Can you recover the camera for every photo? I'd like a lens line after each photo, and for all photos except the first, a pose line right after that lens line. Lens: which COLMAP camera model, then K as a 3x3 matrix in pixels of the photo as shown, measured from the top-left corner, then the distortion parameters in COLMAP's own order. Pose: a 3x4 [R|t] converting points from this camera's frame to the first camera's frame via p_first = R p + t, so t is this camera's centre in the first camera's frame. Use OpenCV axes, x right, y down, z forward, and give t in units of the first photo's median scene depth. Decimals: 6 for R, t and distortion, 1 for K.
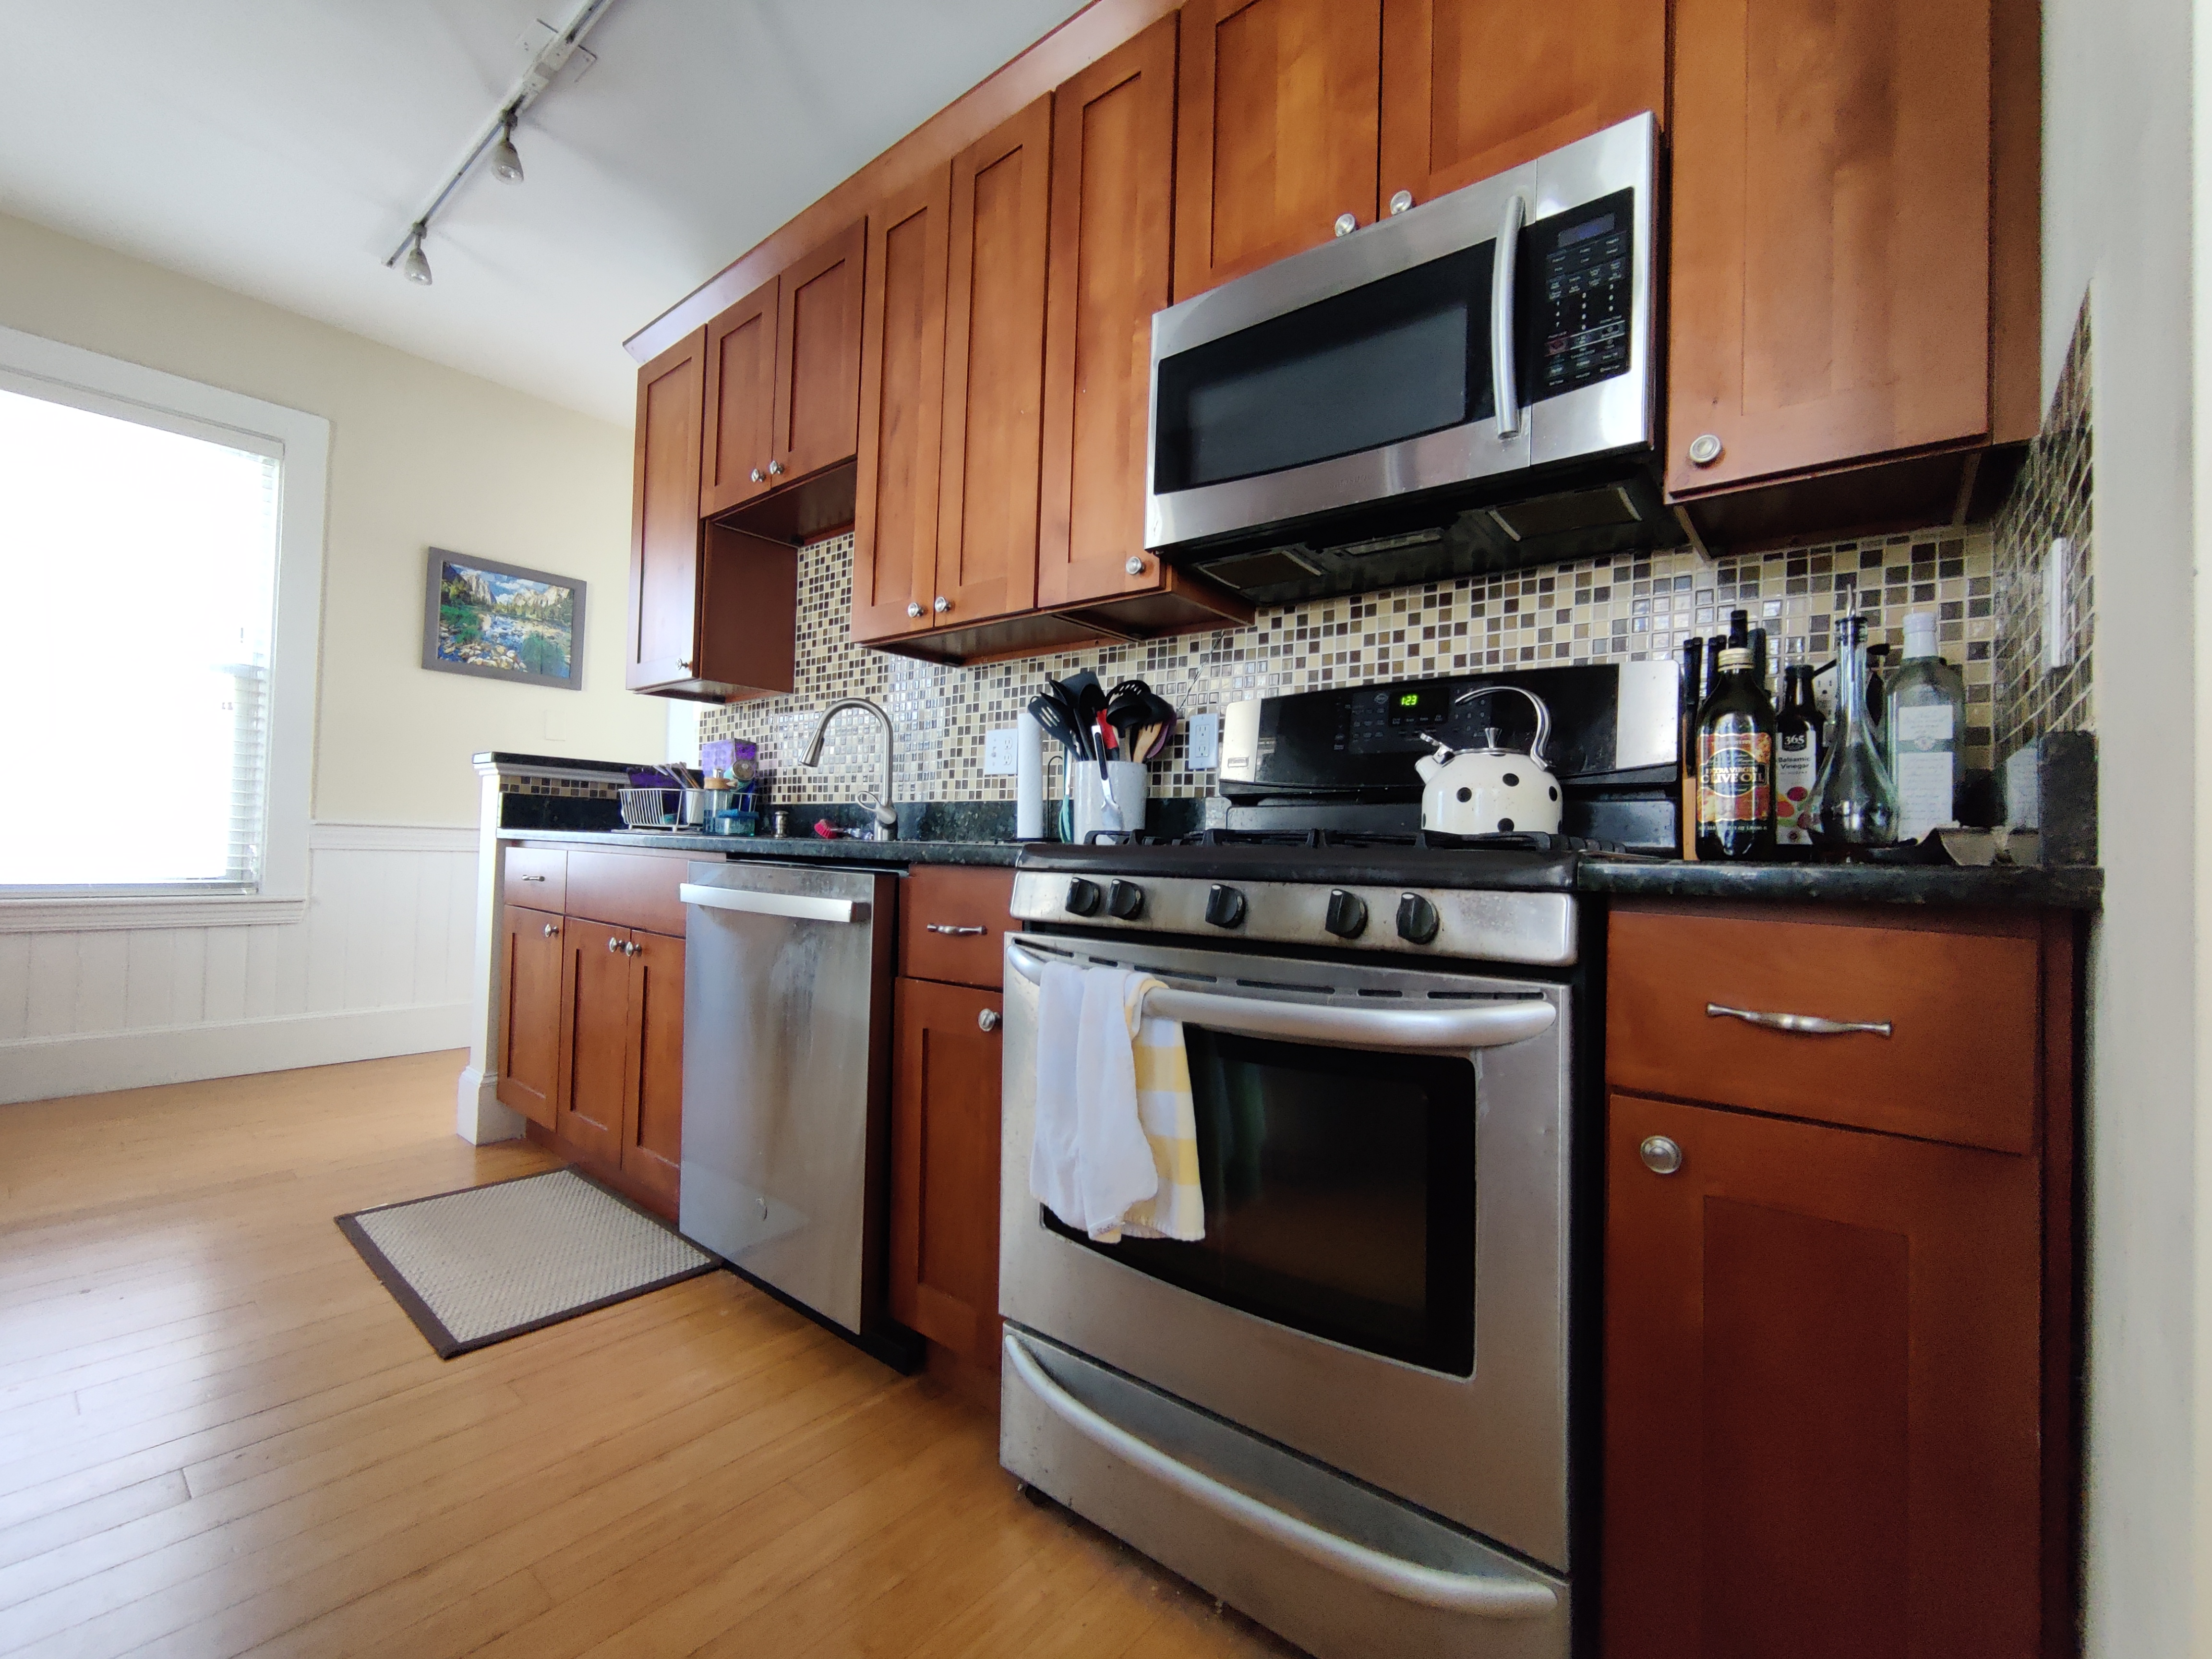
lens RADIAL K [[944.1, 0, 1113.9], [0, 944.1, 826.7], [0, 0, 1]] dist [-0.005113, -0.000361]
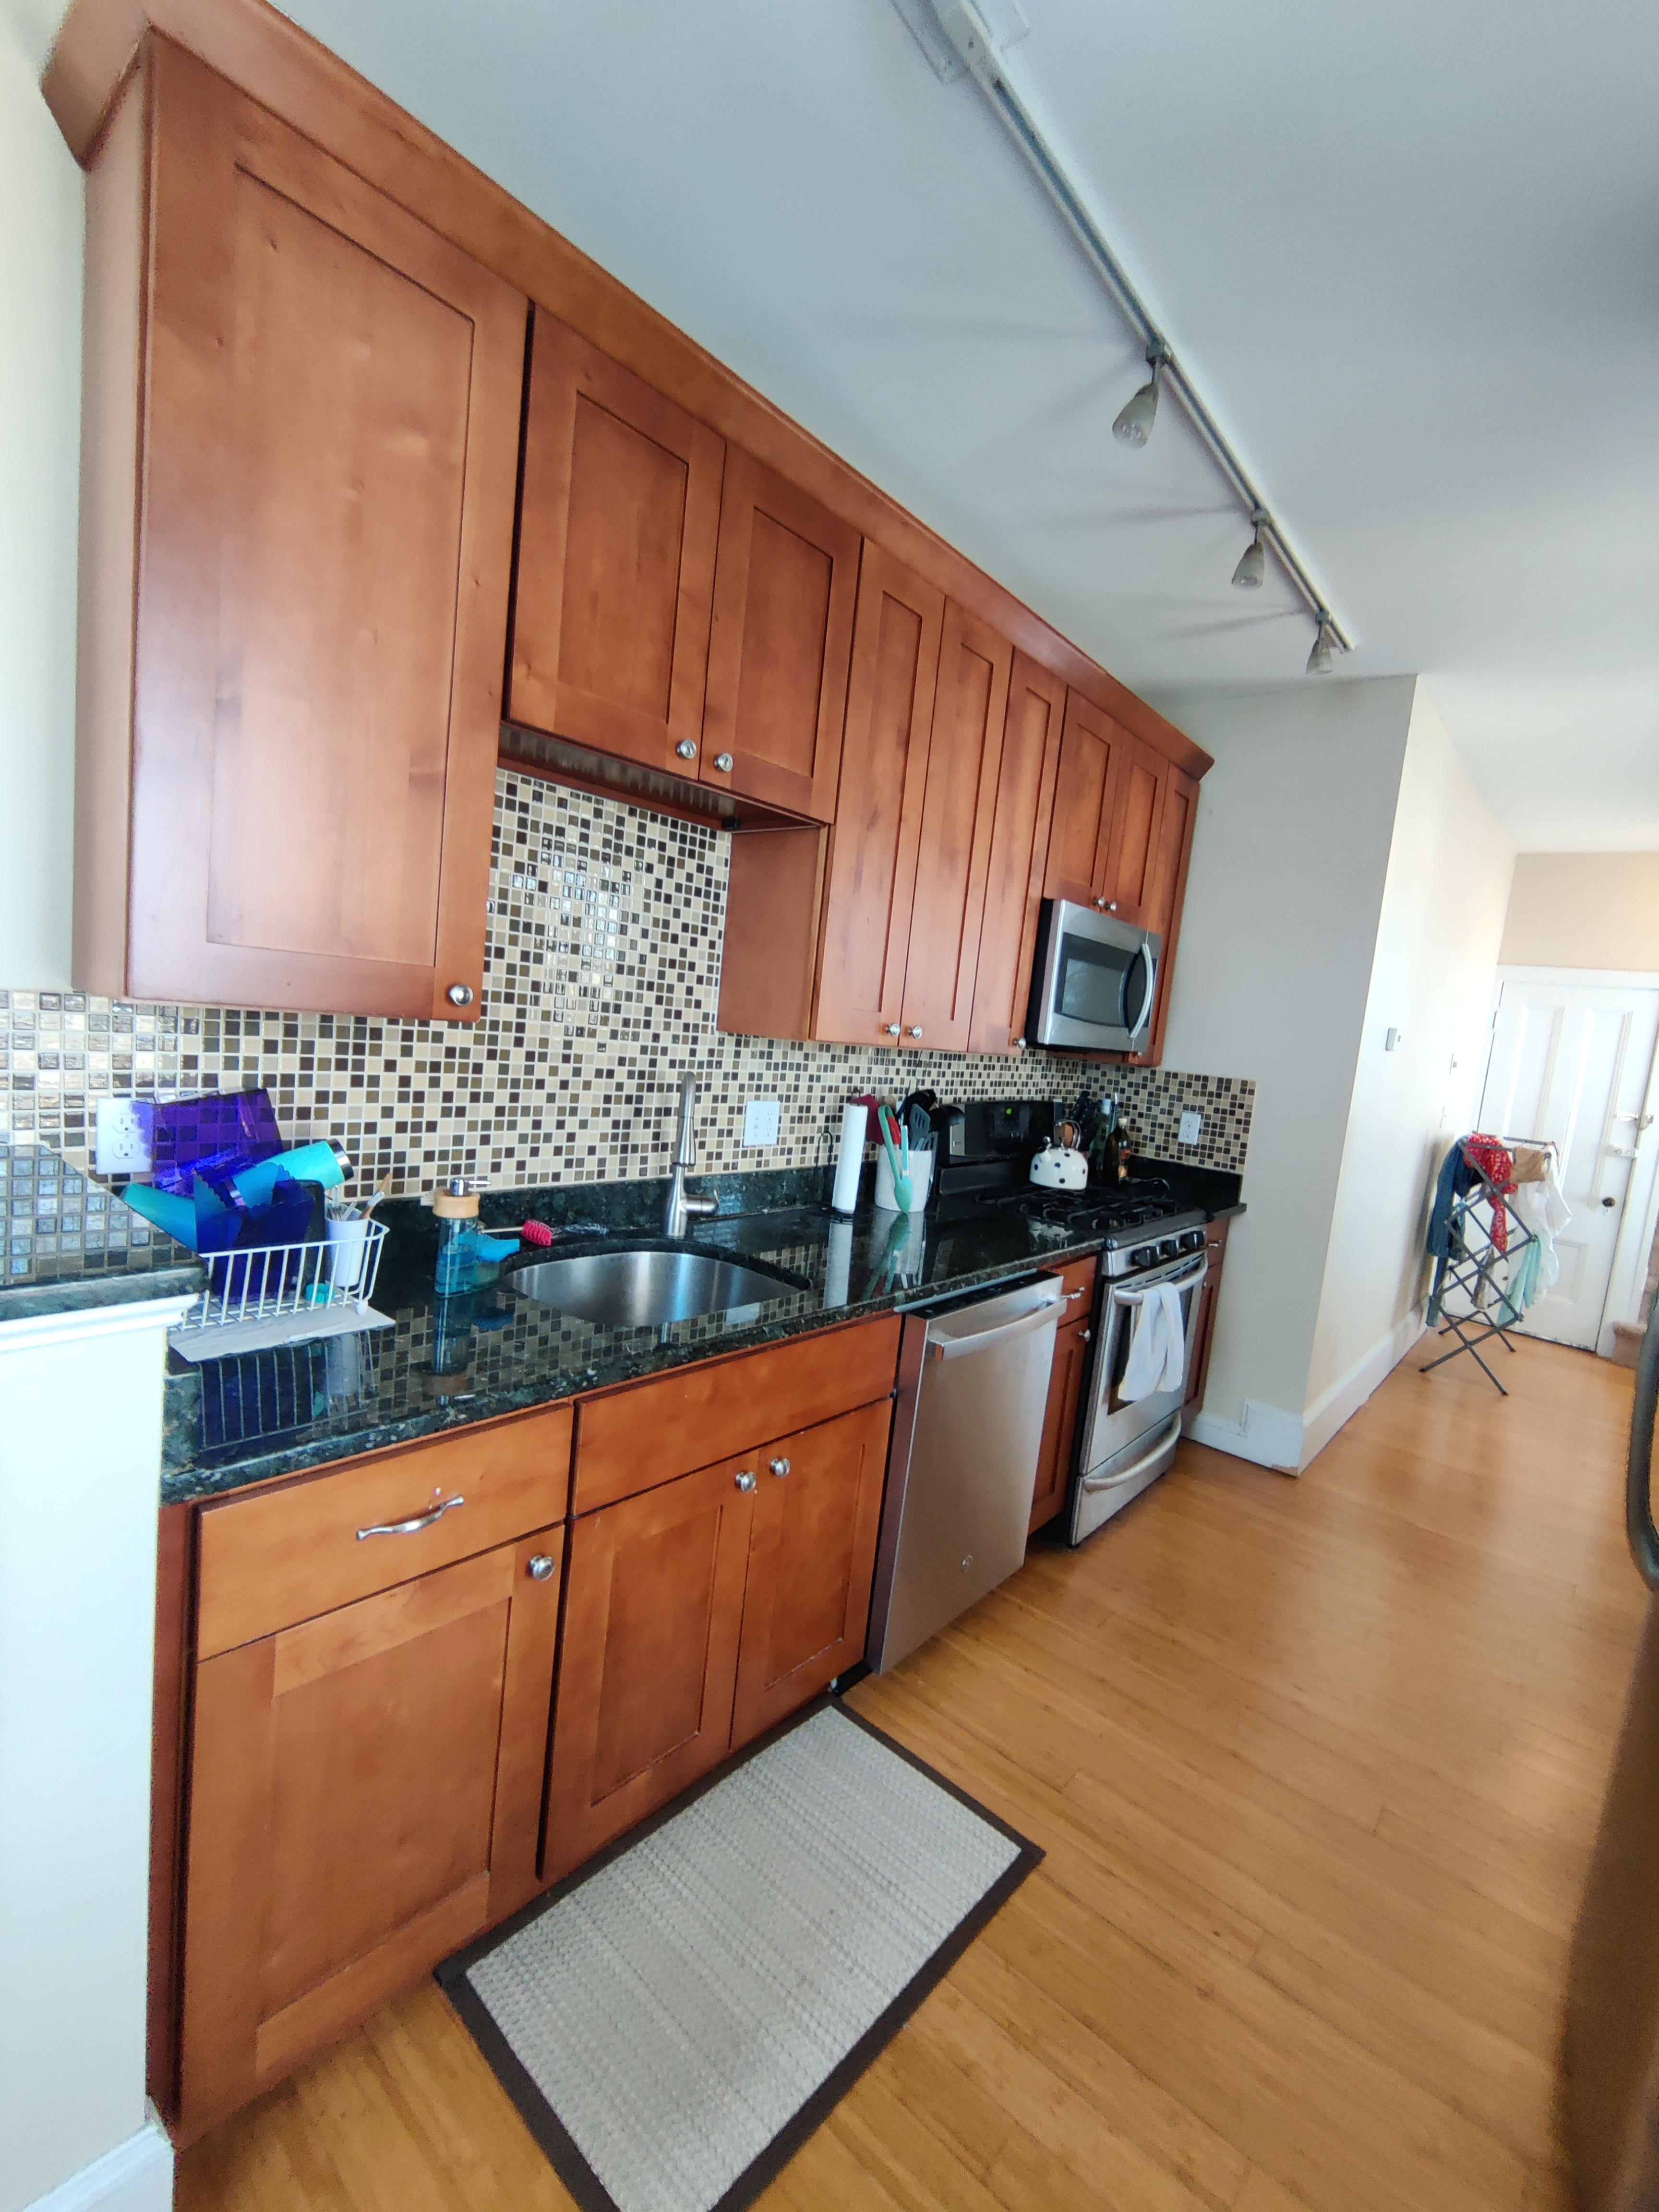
lens RADIAL K [[944.1, 0, 835.9], [0, 944.1, 1109.9], [0, 0, 1]] dist [-0.005113, -0.000361]
pose [[0.025932, -0.127225, 0.991535, -1.091303], [-0.126891, 0.983427, 0.129503, -0.228294], [-0.991578, -0.129175, 0.009359, 0.880056]]
